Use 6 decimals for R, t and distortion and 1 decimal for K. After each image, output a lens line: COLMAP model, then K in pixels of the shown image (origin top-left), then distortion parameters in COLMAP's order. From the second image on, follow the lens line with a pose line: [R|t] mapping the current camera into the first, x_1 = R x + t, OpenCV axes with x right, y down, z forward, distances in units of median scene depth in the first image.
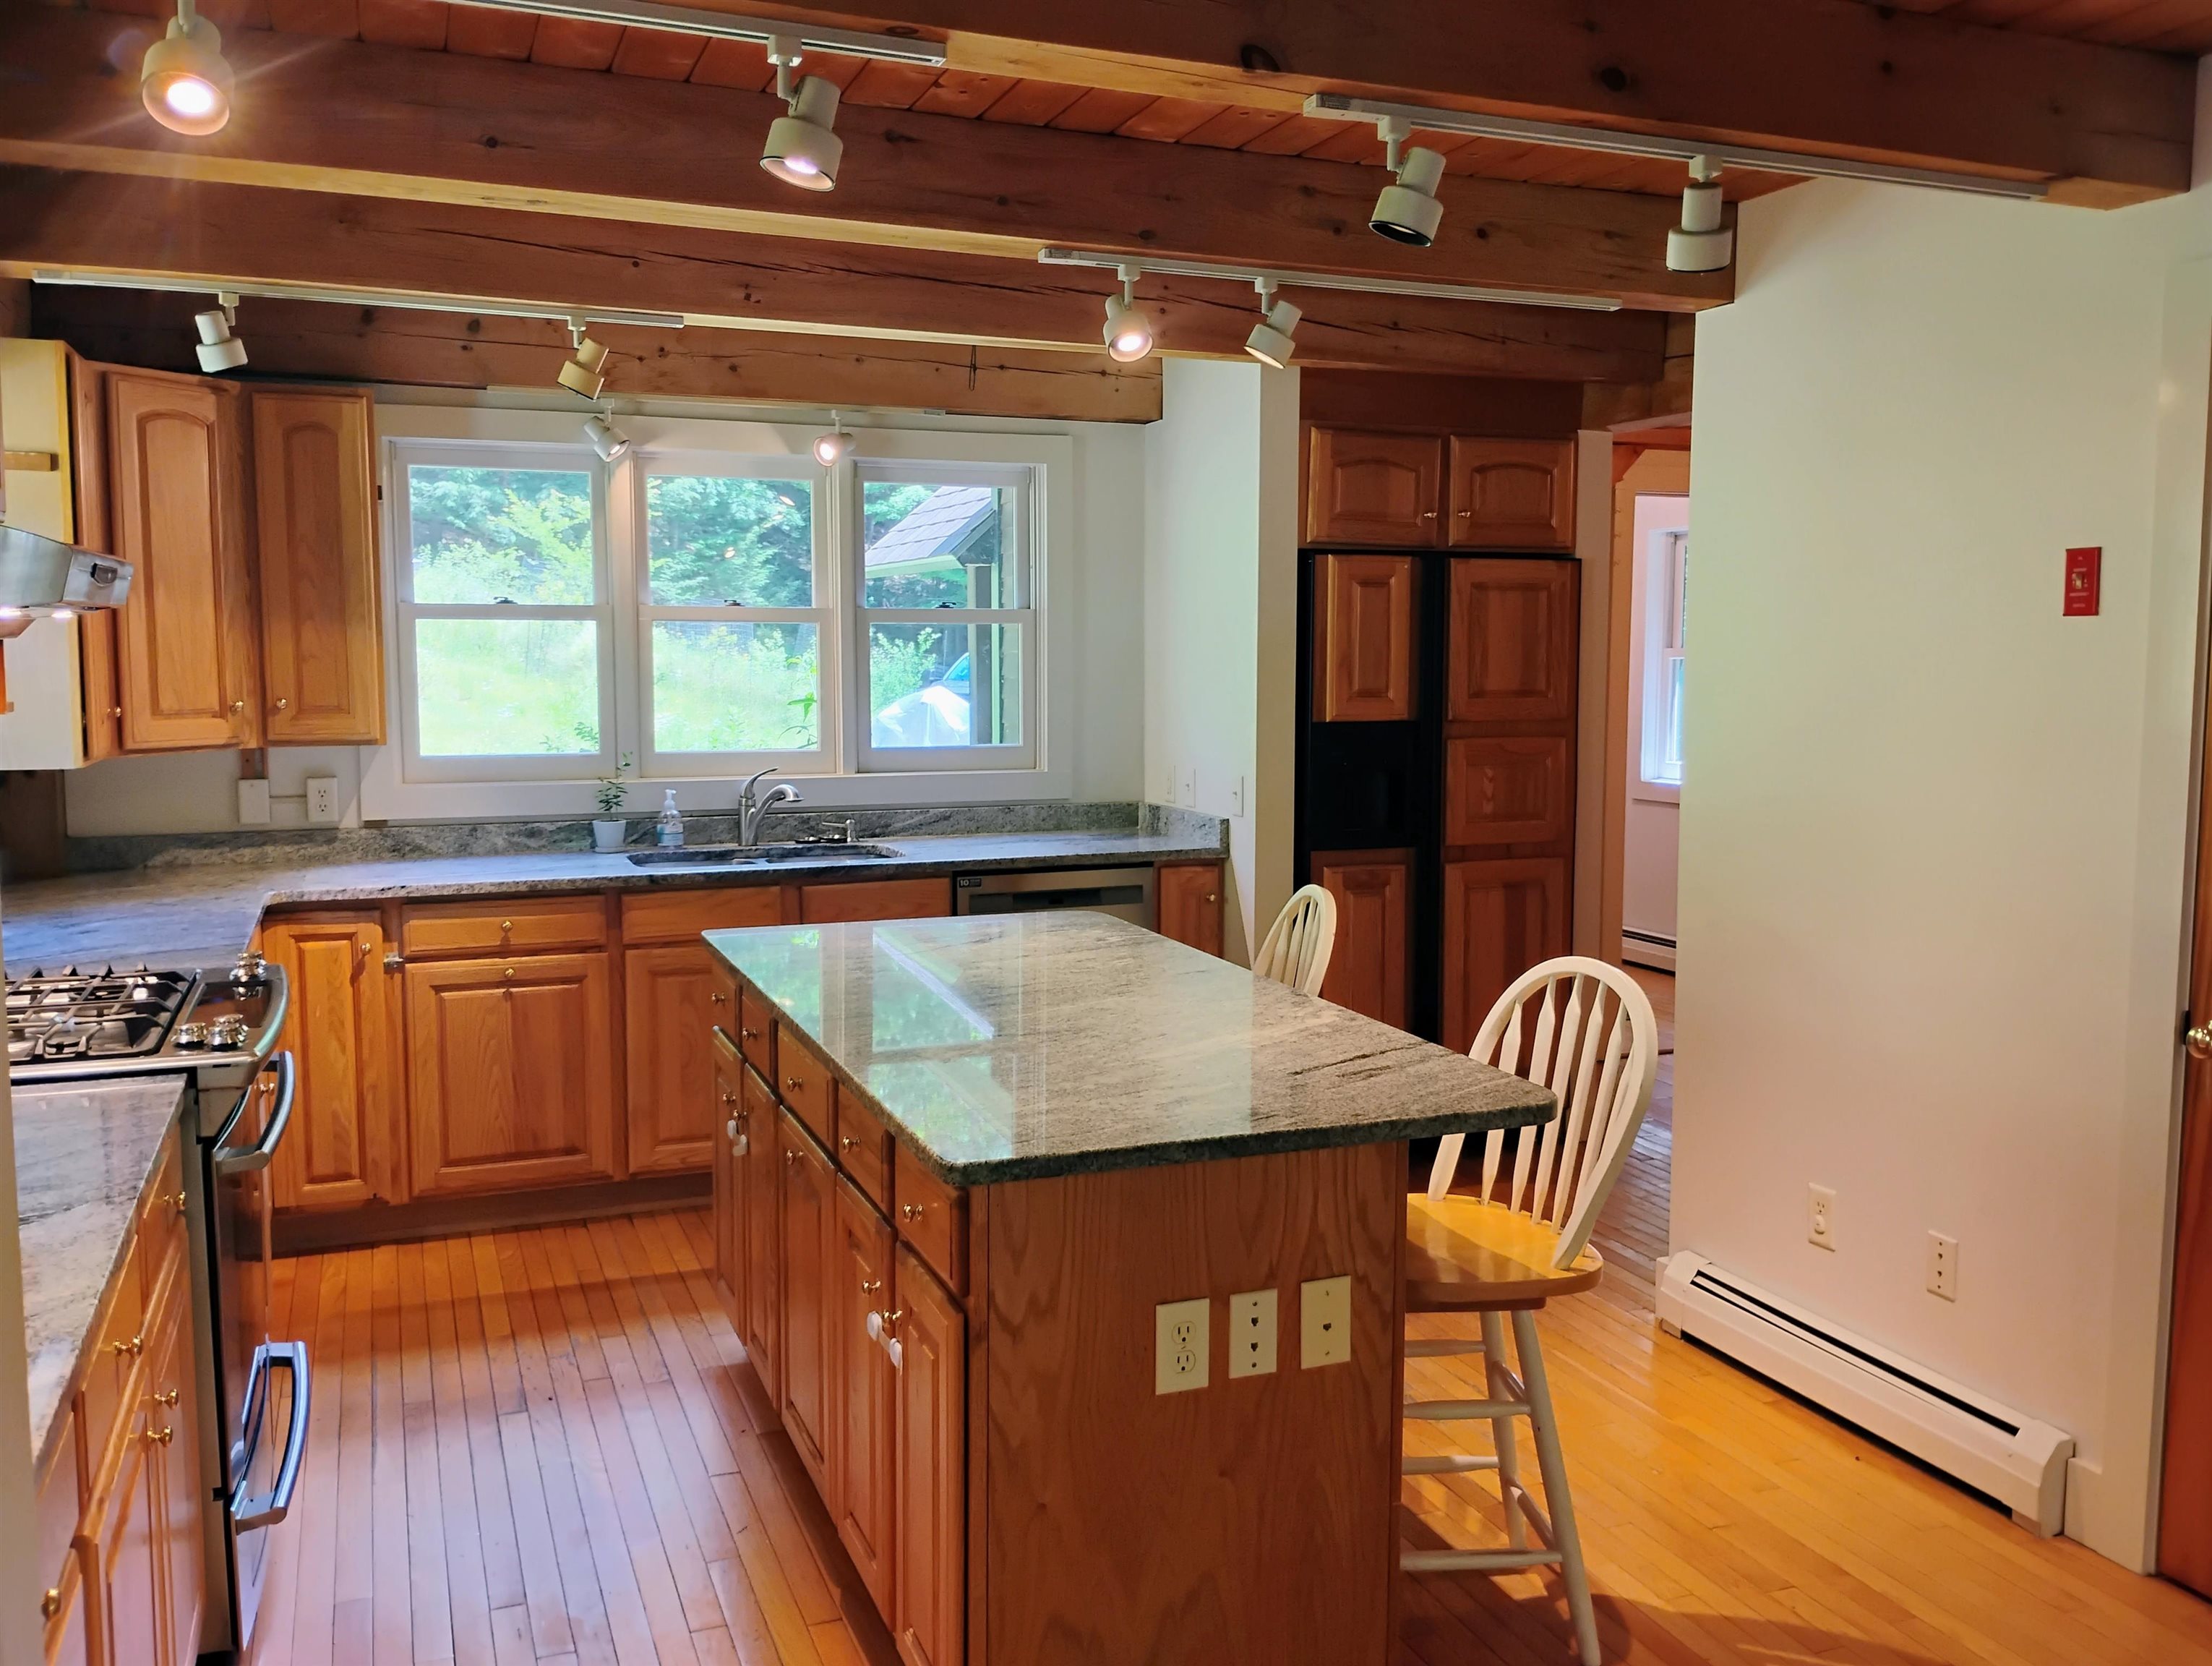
lens RADIAL K [[1856.1, 0, 1117.2], [0, 1856.1, 821.1], [0, 0, 1]] dist [0.027608, -0.000998]
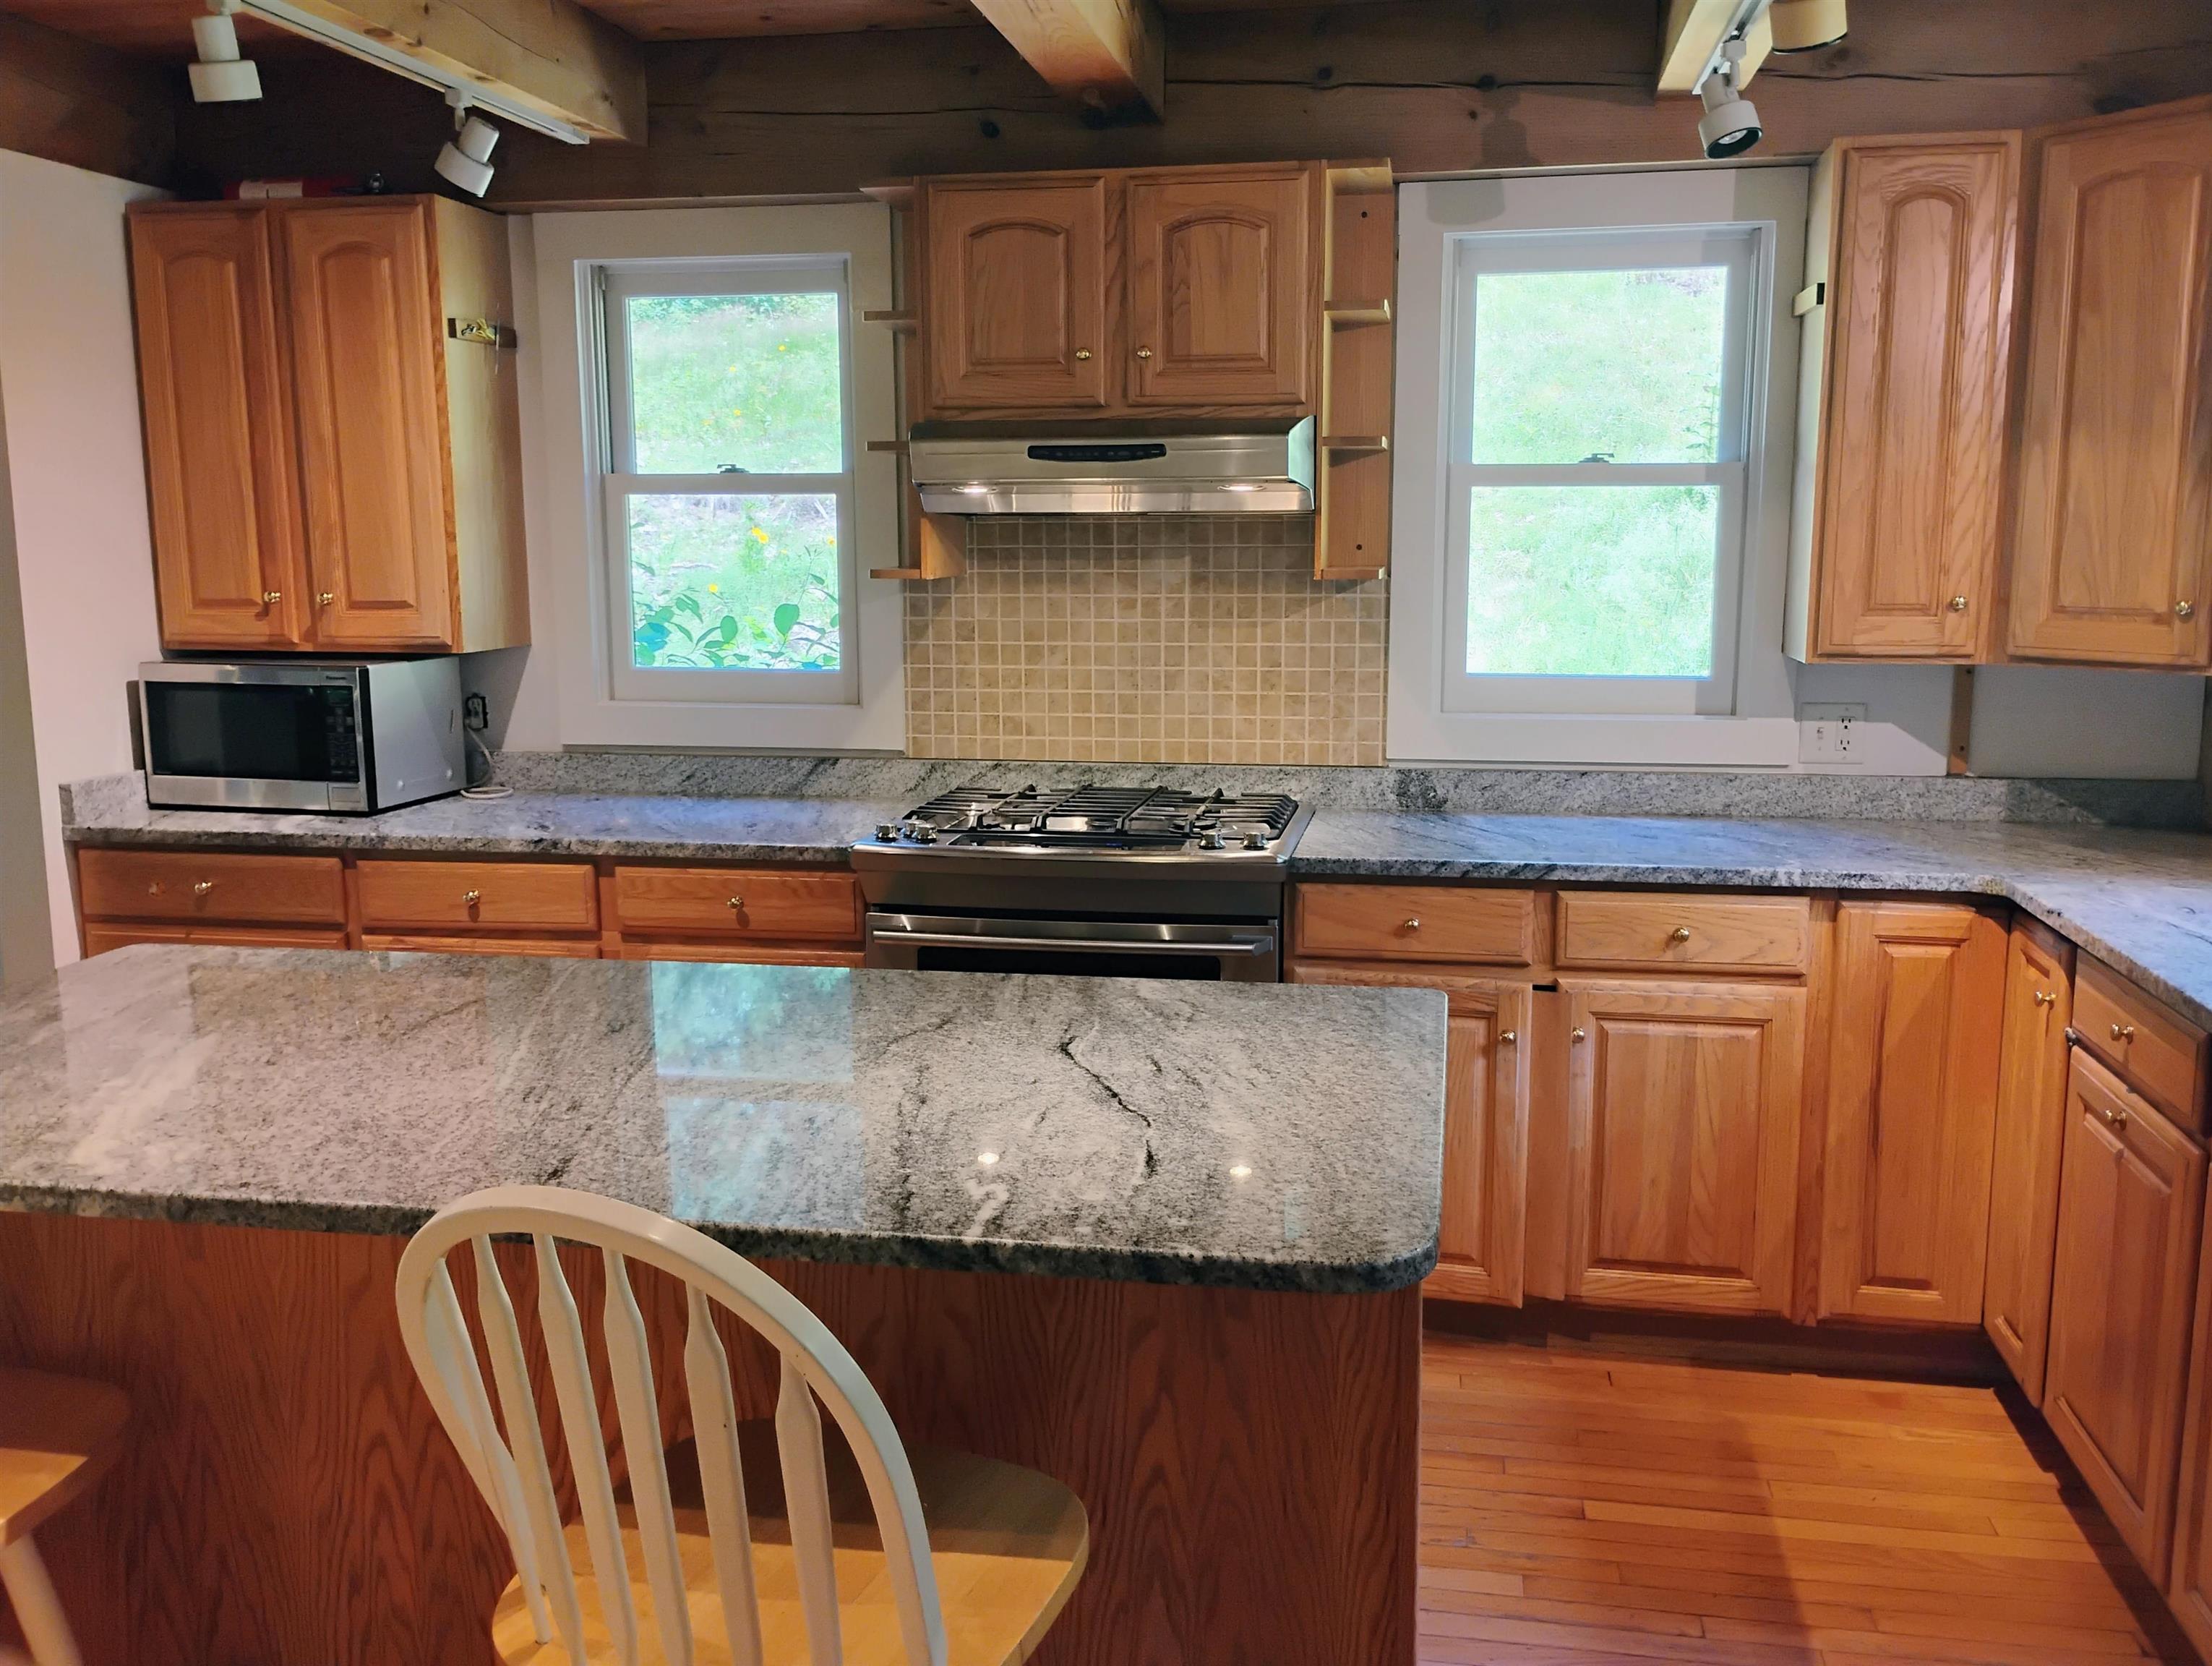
lens RADIAL K [[1852.2, 0, 1122.1], [0, 1852.2, 815.2], [0, 0, 1]] dist [0.058705, -0.084627]
pose [[-0.527113, 0.127376, -0.840195, 0.267927], [-0.082482, 0.976366, 0.199766, -0.087408], [0.845783, 0.174601, -0.504149, 0.989965]]
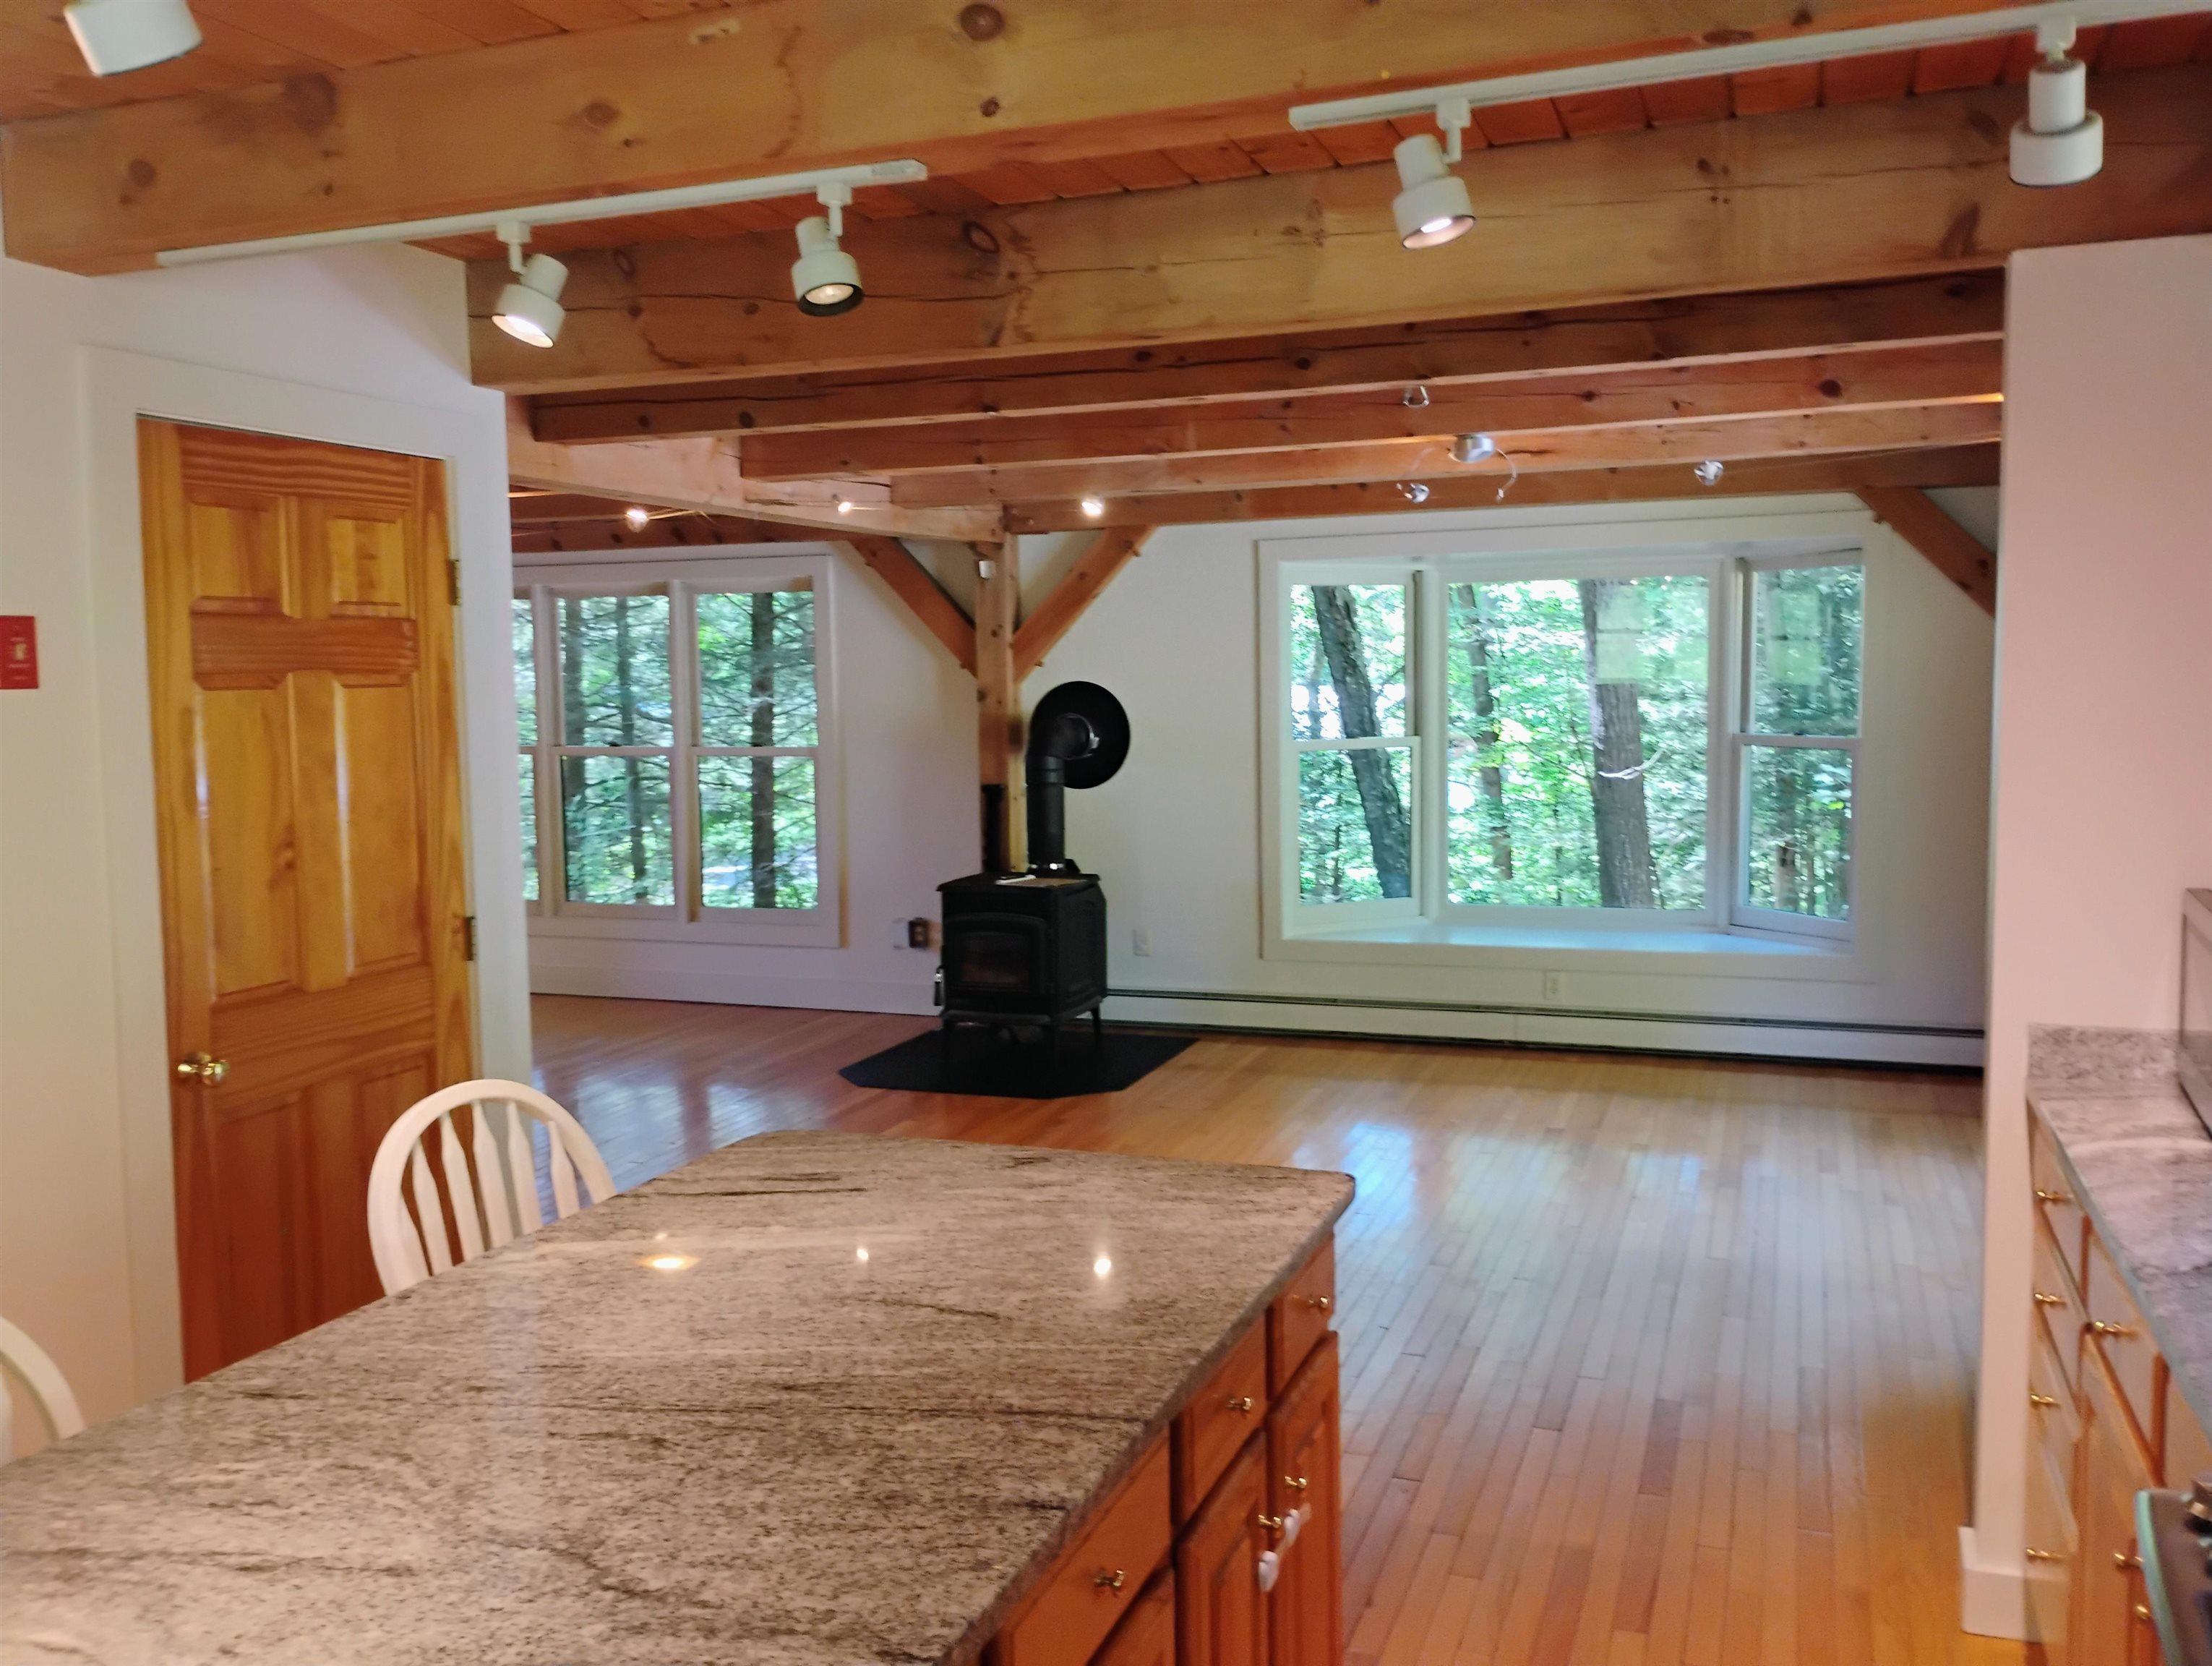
lens RADIAL K [[1835.4, 0, 1109.8], [0, 1835.4, 803.3], [0, 0, 1]] dist [0.059142, -0.081031]
pose [[-0.742505, -0.037933, 0.668765, -0.327994], [0.079275, 0.986402, 0.143965, -0.093452], [-0.665133, 0.159911, -0.729402, 0.865945]]
